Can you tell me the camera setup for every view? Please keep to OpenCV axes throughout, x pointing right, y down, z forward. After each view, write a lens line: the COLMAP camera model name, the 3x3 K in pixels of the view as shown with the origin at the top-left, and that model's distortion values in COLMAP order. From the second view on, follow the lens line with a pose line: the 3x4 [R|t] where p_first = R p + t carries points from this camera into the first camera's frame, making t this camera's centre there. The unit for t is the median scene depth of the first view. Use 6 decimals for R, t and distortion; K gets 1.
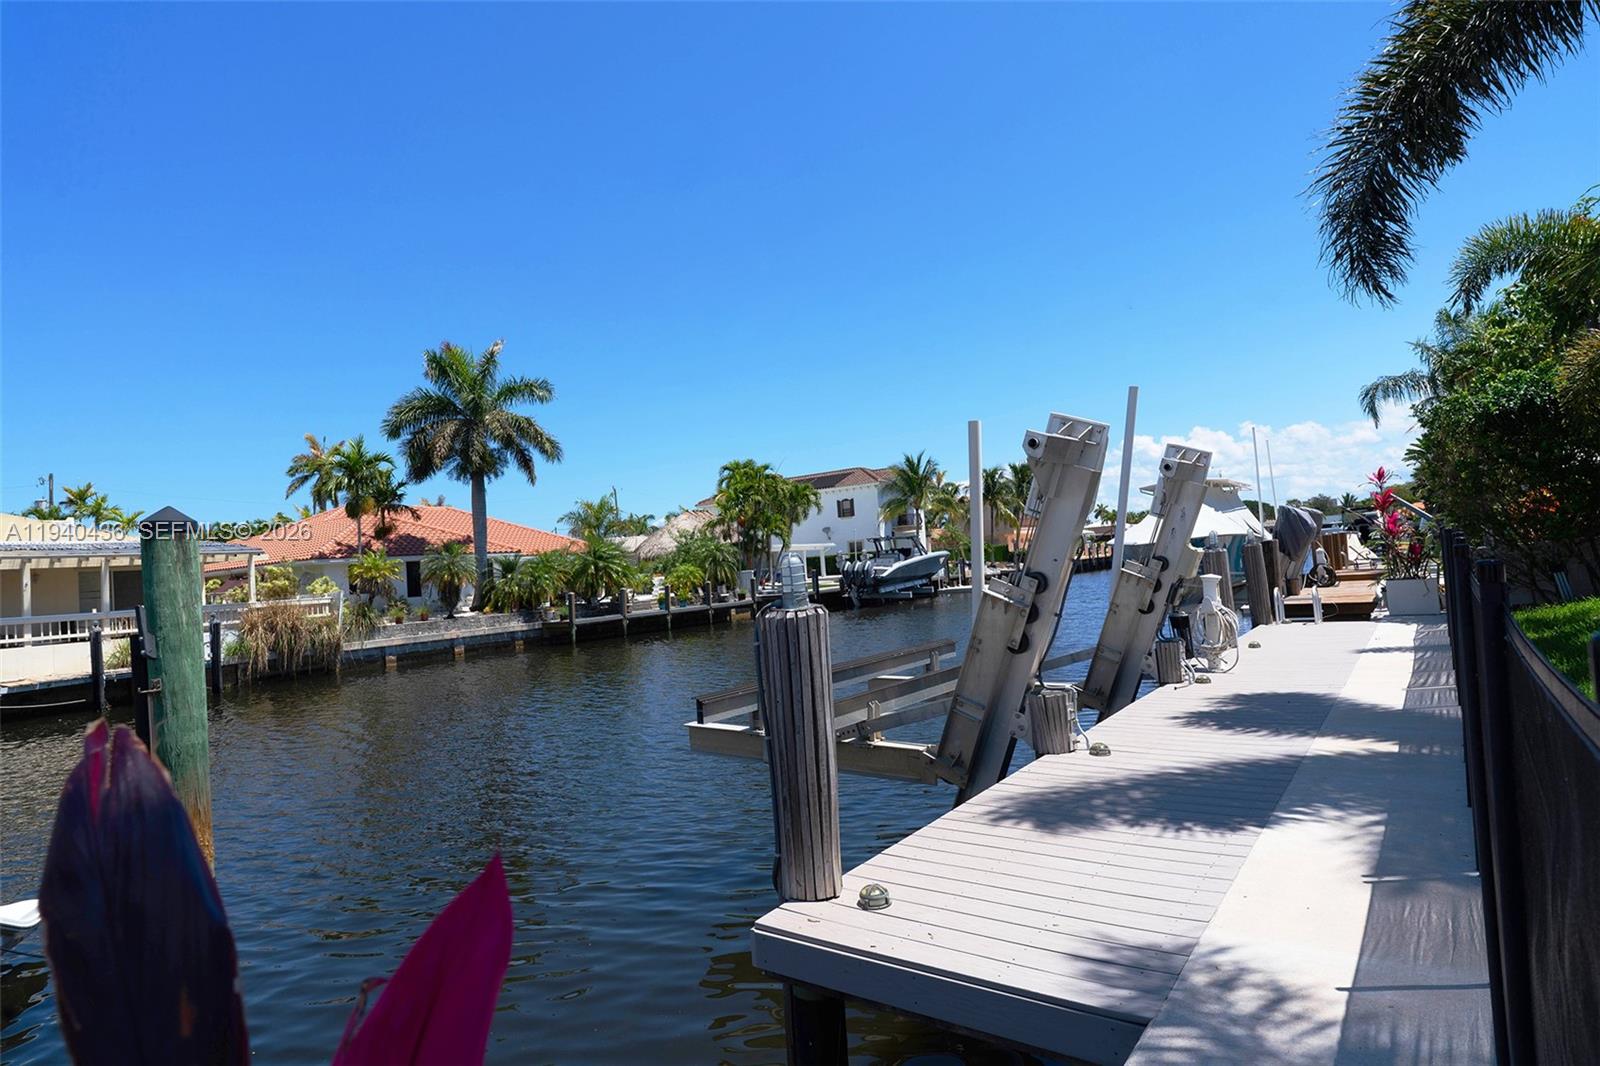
lens RADIAL K [[856.3, 0, 800.0], [0, 856.3, 533.0], [0, 0, 1]] dist [-0.005545, -0.000428]
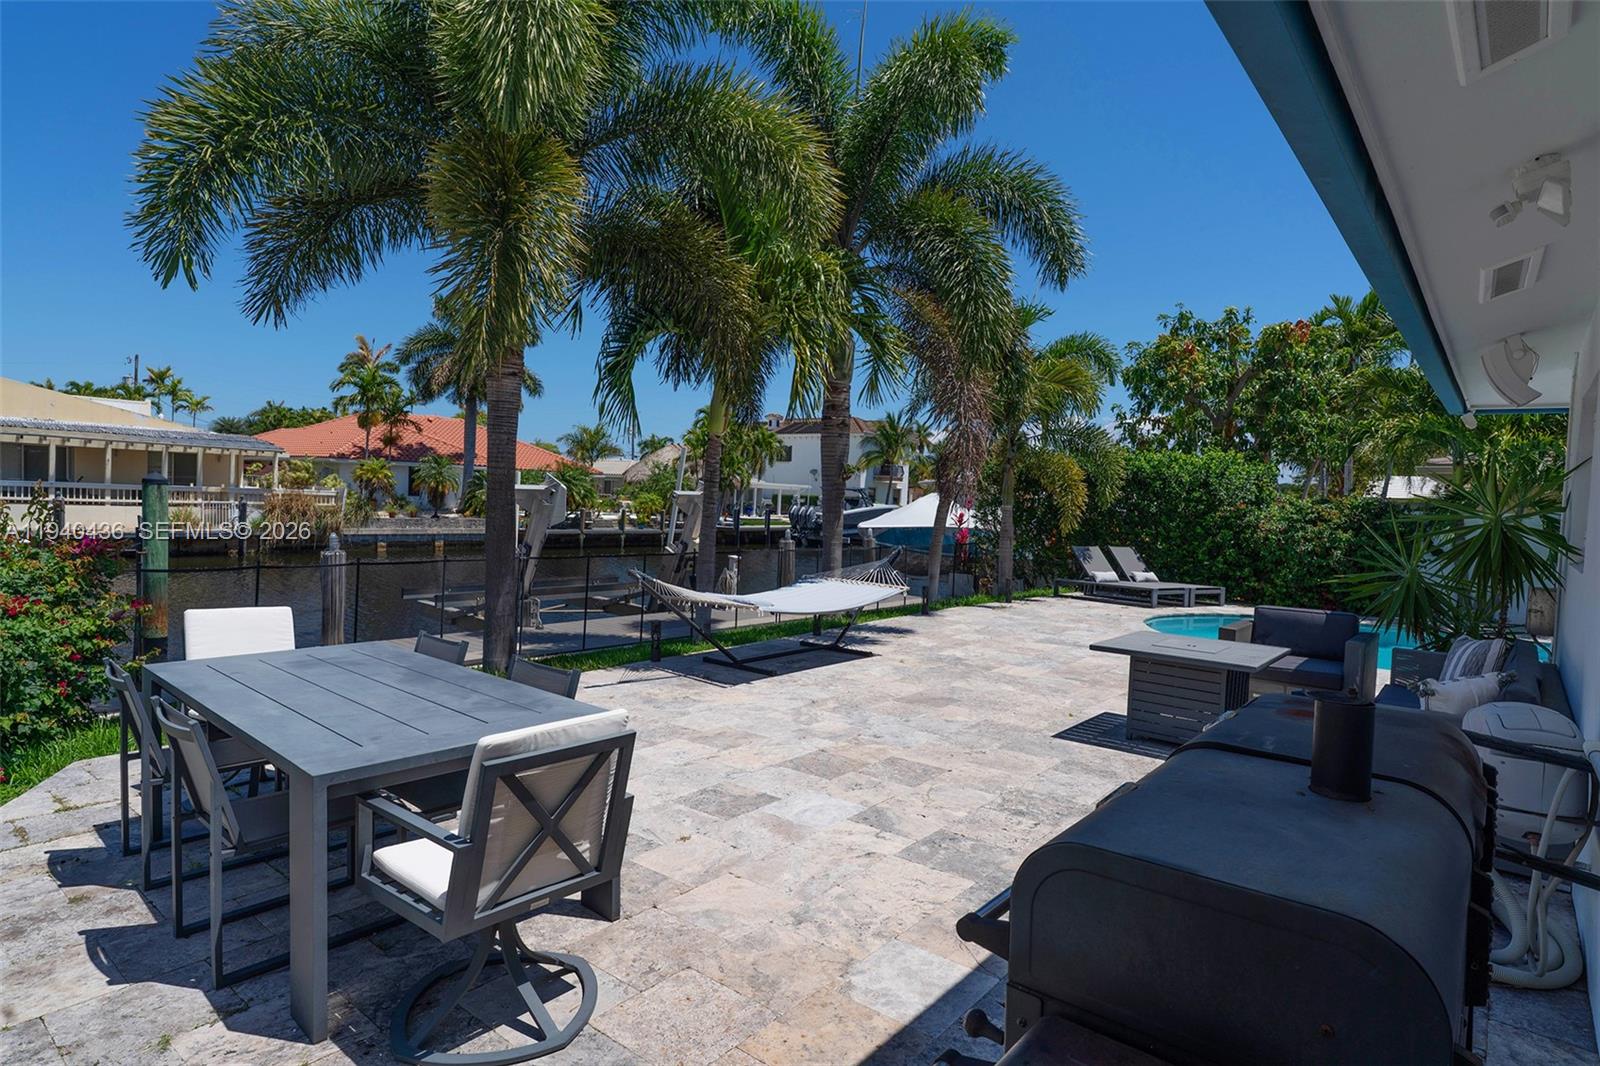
lens RADIAL K [[856.3, 0, 800.0], [0, 856.3, 533.0], [0, 0, 1]] dist [-0.005545, -0.000428]
pose [[0.991790, 0.114152, -0.057637, 0.182745], [-0.108911, 0.990228, 0.087102, -0.041807], [0.067017, -0.080109, 0.994531, -0.189581]]
